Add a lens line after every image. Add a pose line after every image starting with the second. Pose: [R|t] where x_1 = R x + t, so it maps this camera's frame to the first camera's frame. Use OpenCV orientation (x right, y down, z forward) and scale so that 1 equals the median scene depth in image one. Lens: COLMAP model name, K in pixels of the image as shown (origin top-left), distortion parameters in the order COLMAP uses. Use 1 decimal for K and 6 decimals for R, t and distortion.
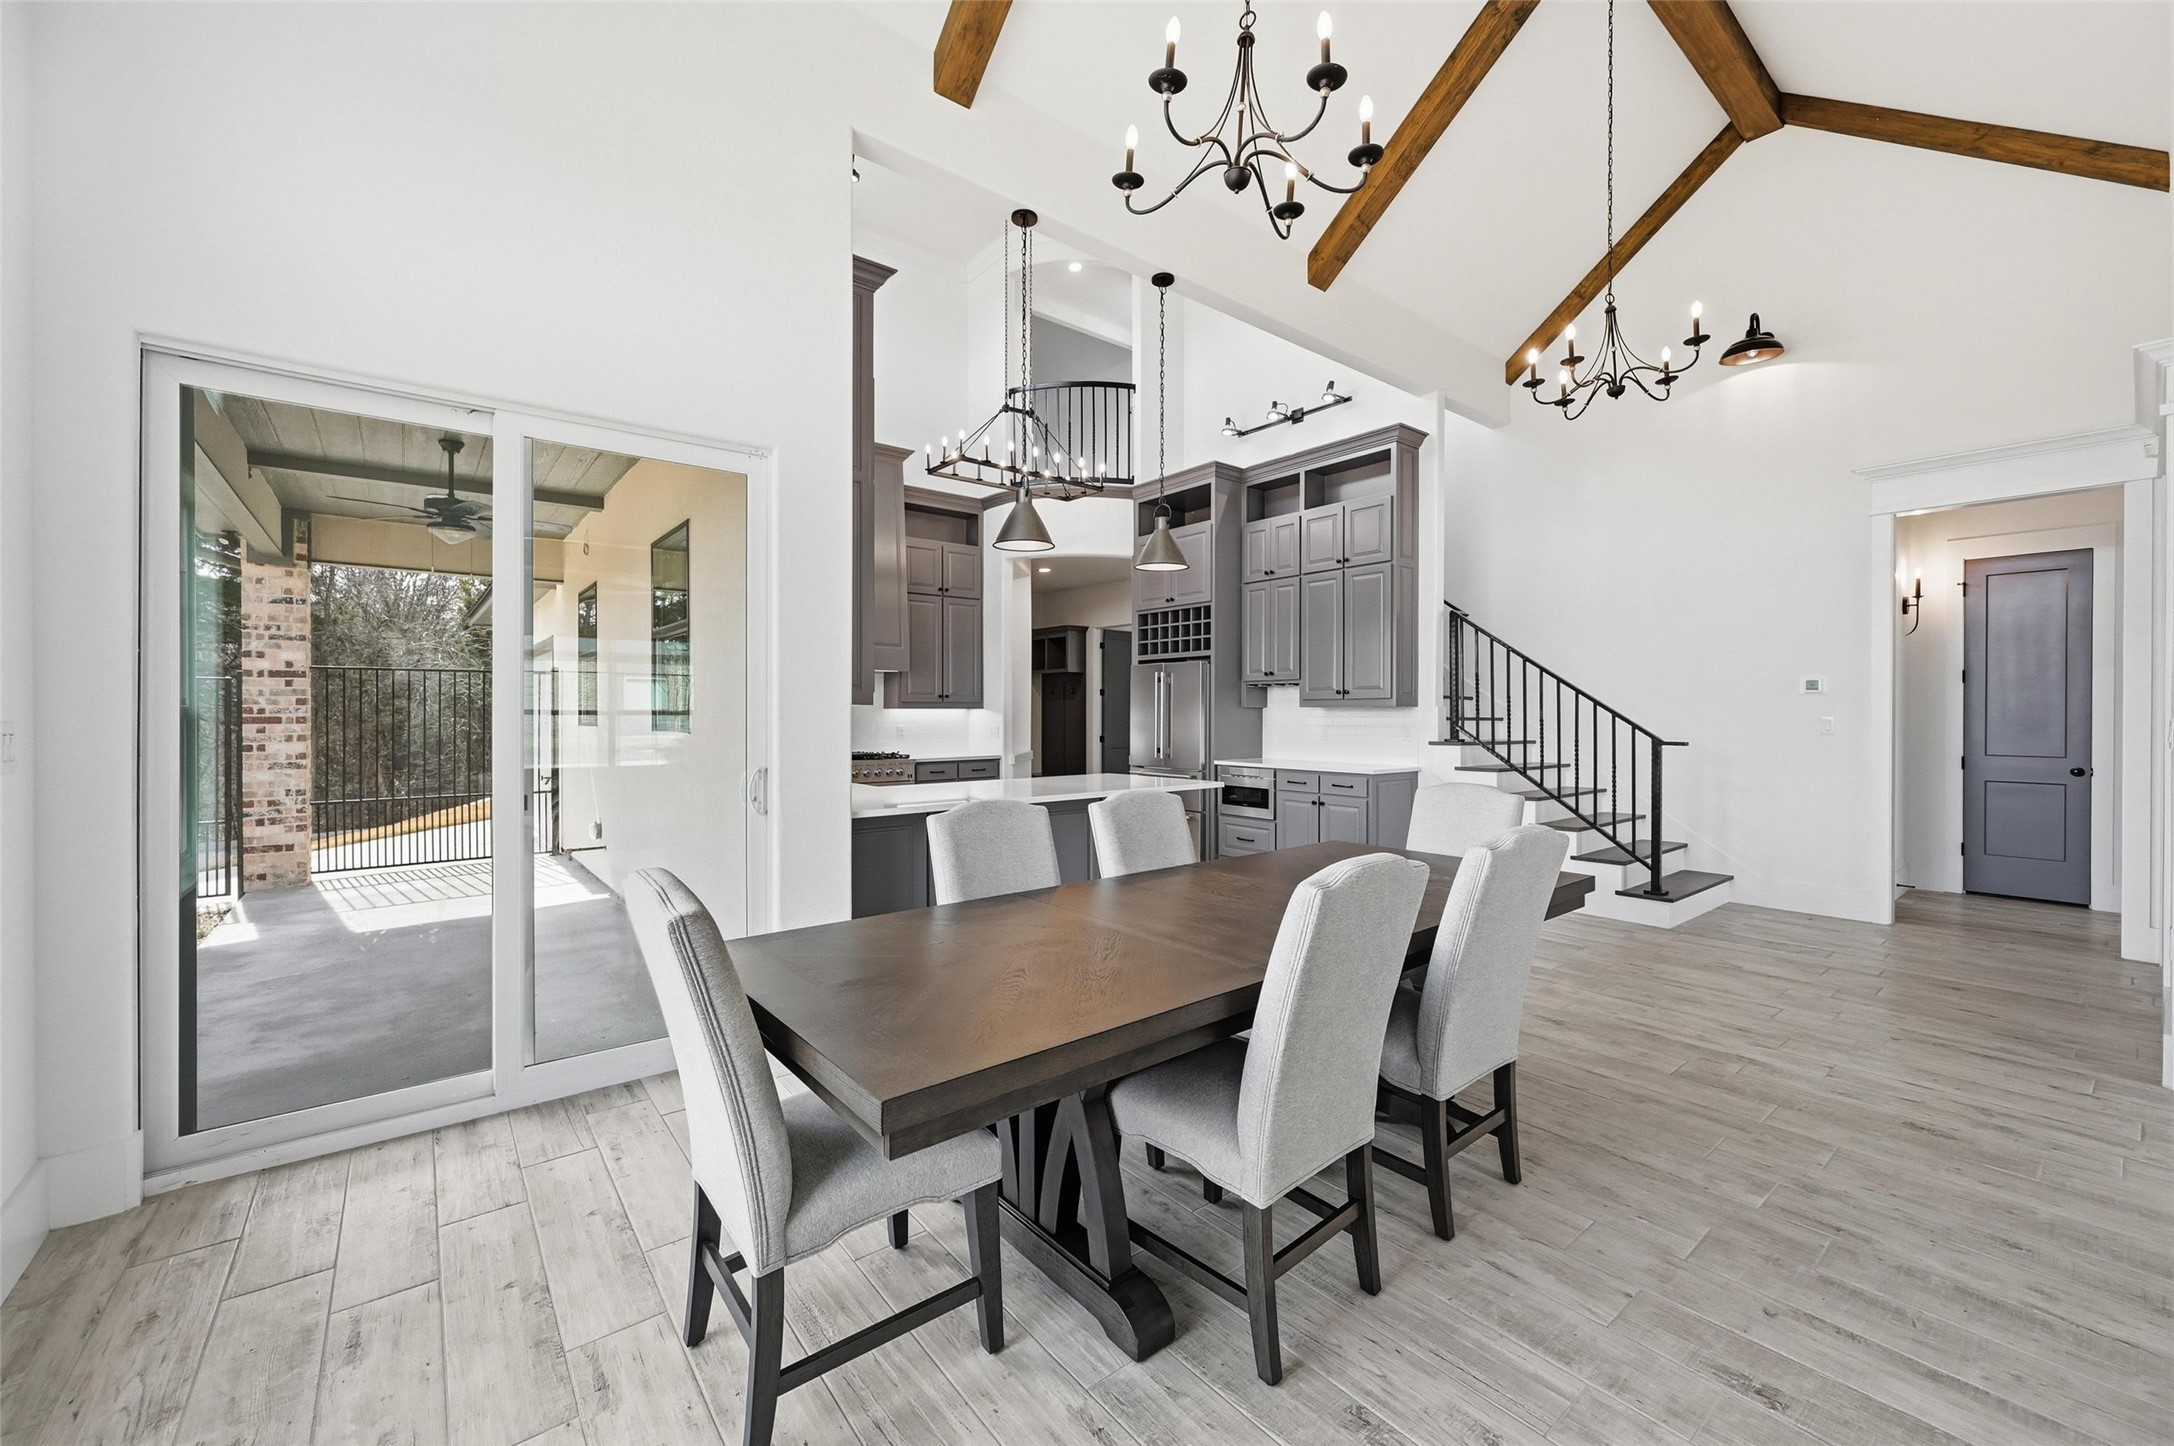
lens RADIAL K [[859.5, 0, 1094.3], [0, 859.5, 715.0], [0, 0, 1]] dist [-0.003145, -0.000085]
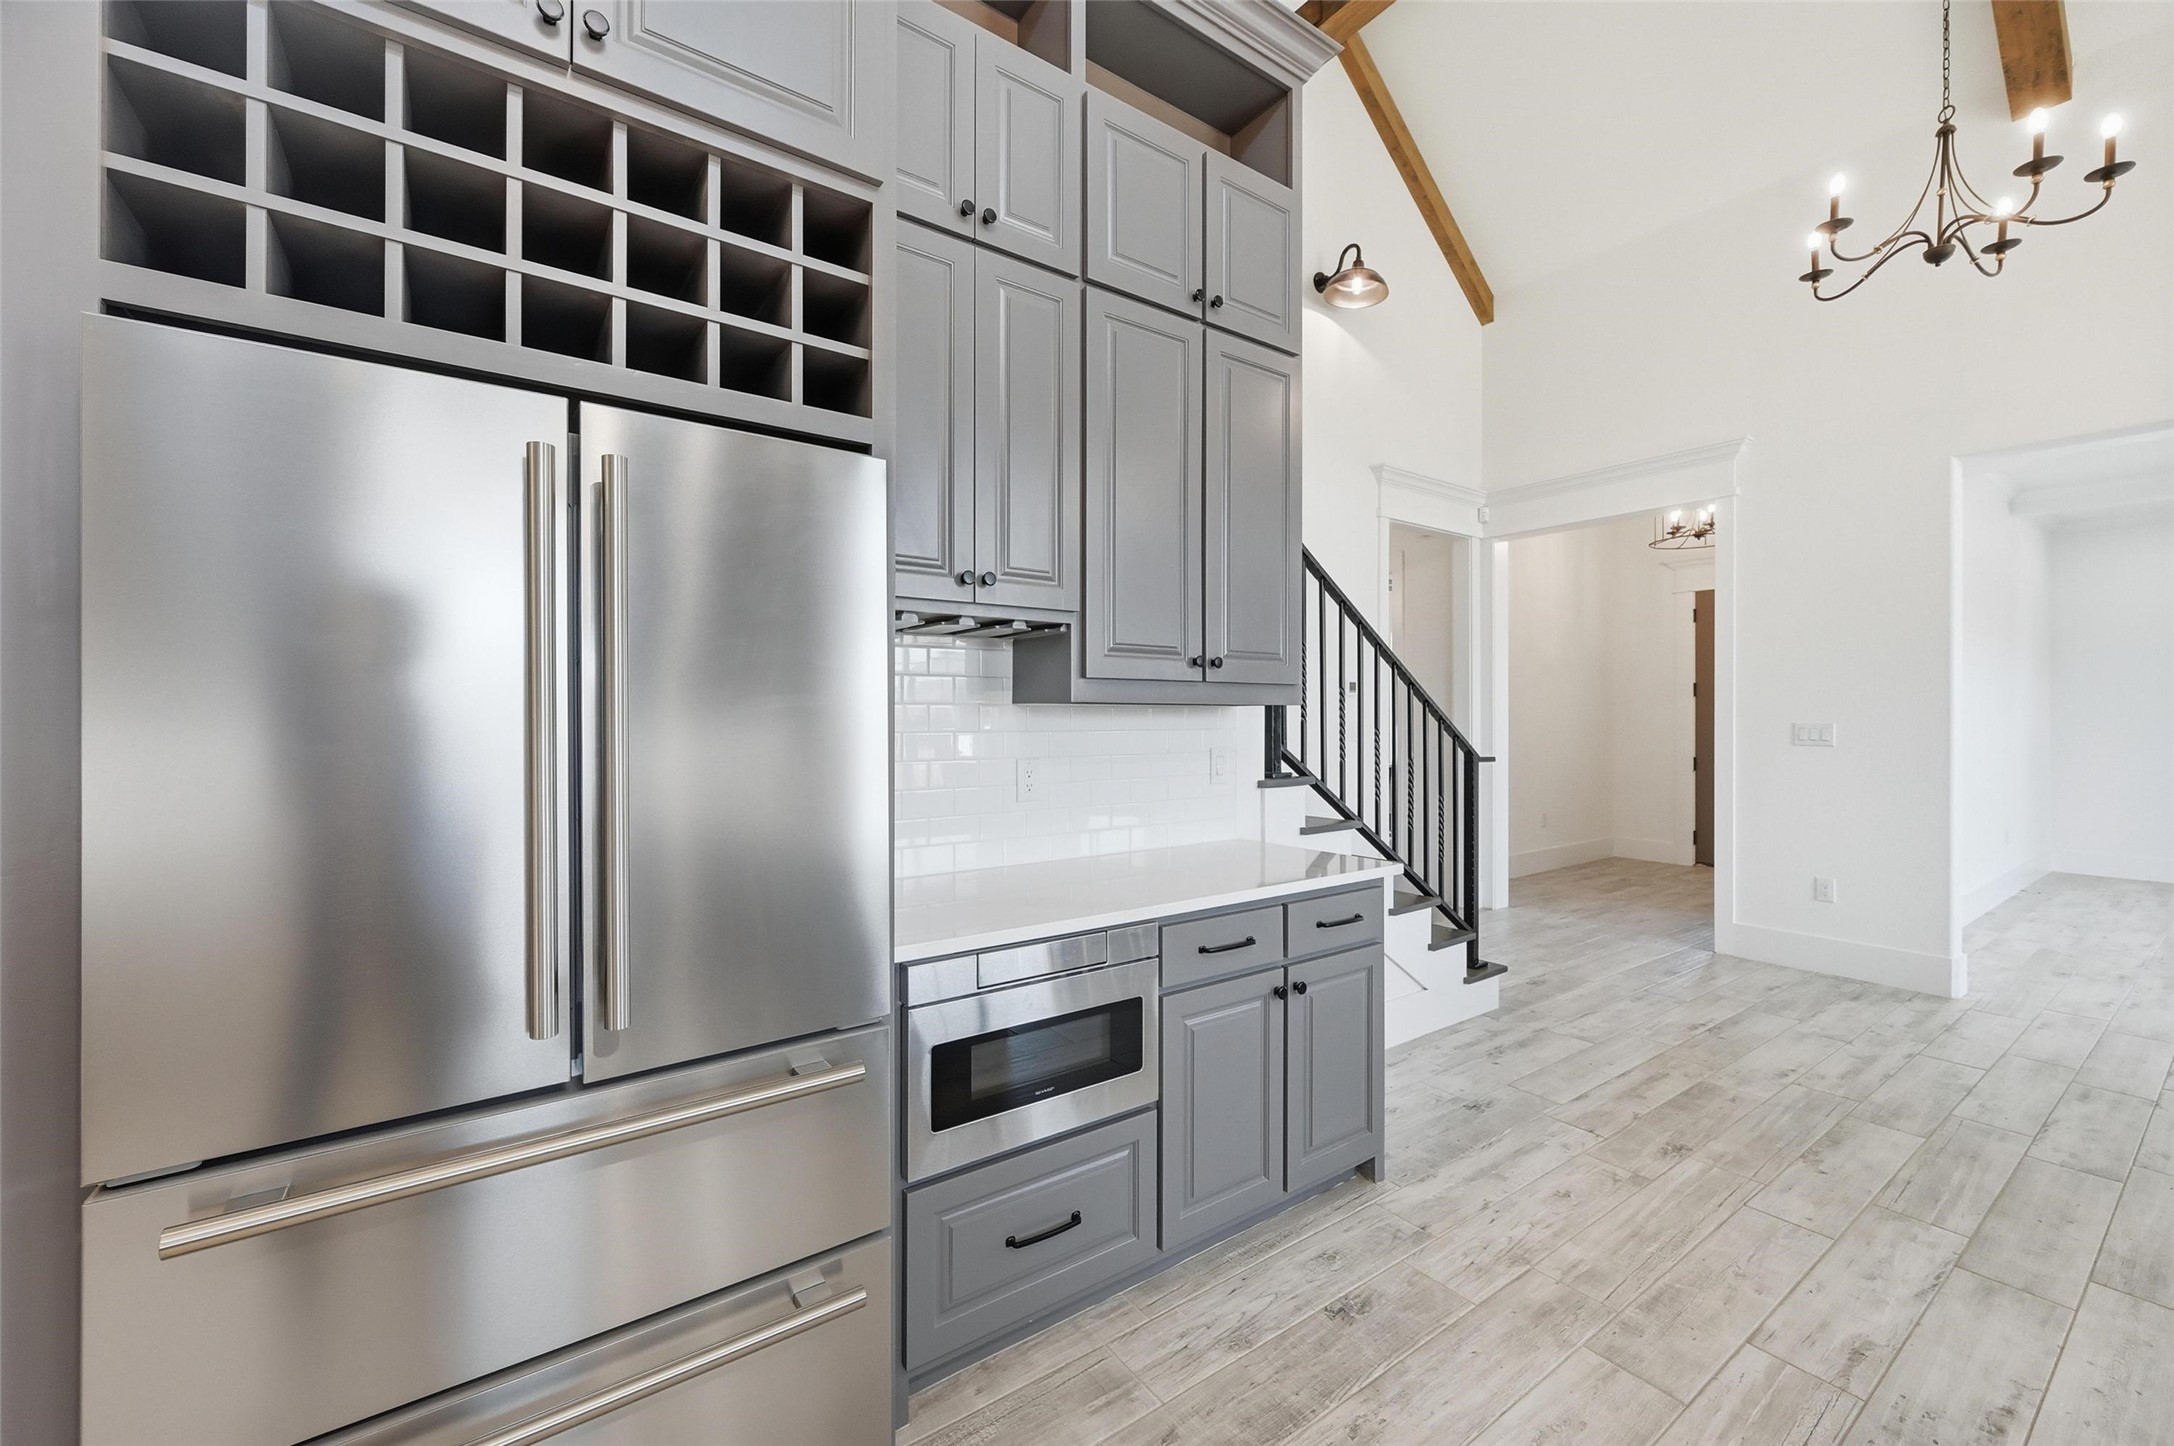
lens RADIAL K [[859.5, 0, 1094.3], [0, 859.5, 715.0], [0, 0, 1]] dist [-0.003145, -0.000085]
pose [[0.054528, -0.000751, 0.998512, -0.071077], [-0.001299, 0.999999, 0.000823, -0.004779], [-0.998511, -0.001342, 0.054527, 0.958761]]
